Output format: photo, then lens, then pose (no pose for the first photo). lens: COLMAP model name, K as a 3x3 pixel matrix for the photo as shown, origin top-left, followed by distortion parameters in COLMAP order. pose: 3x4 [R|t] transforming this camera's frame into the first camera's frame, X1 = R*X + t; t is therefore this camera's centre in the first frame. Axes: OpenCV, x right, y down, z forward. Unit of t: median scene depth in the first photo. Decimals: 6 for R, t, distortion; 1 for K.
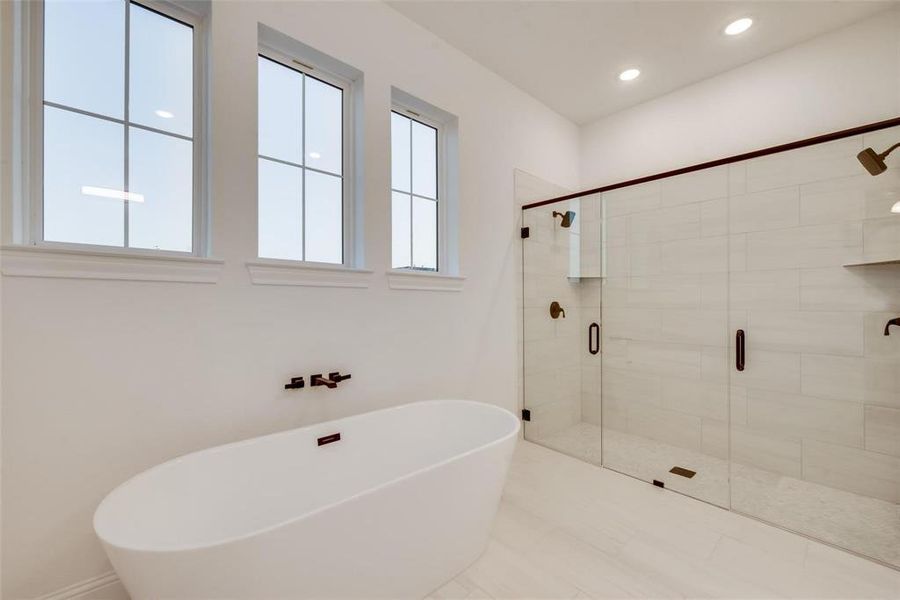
lens RADIAL K [[361.5, 0, 451.9], [0, 361.5, 300.1], [0, 0, 1]] dist [-0.004192, -0.001166]
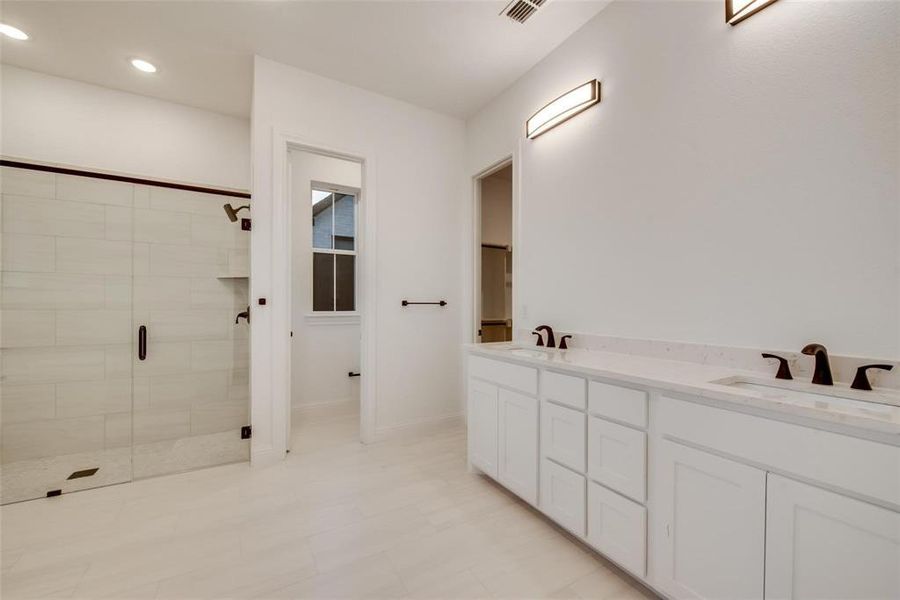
lens RADIAL K [[361.5, 0, 451.0], [0, 361.5, 302.9], [0, 0, 1]] dist [-0.004192, -0.001166]
pose [[0.191286, 0.006680, 0.981512, -0.158151], [-0.003643, 0.999975, -0.006096, 0.010326], [-0.981528, -0.002410, 0.191305, -0.207606]]
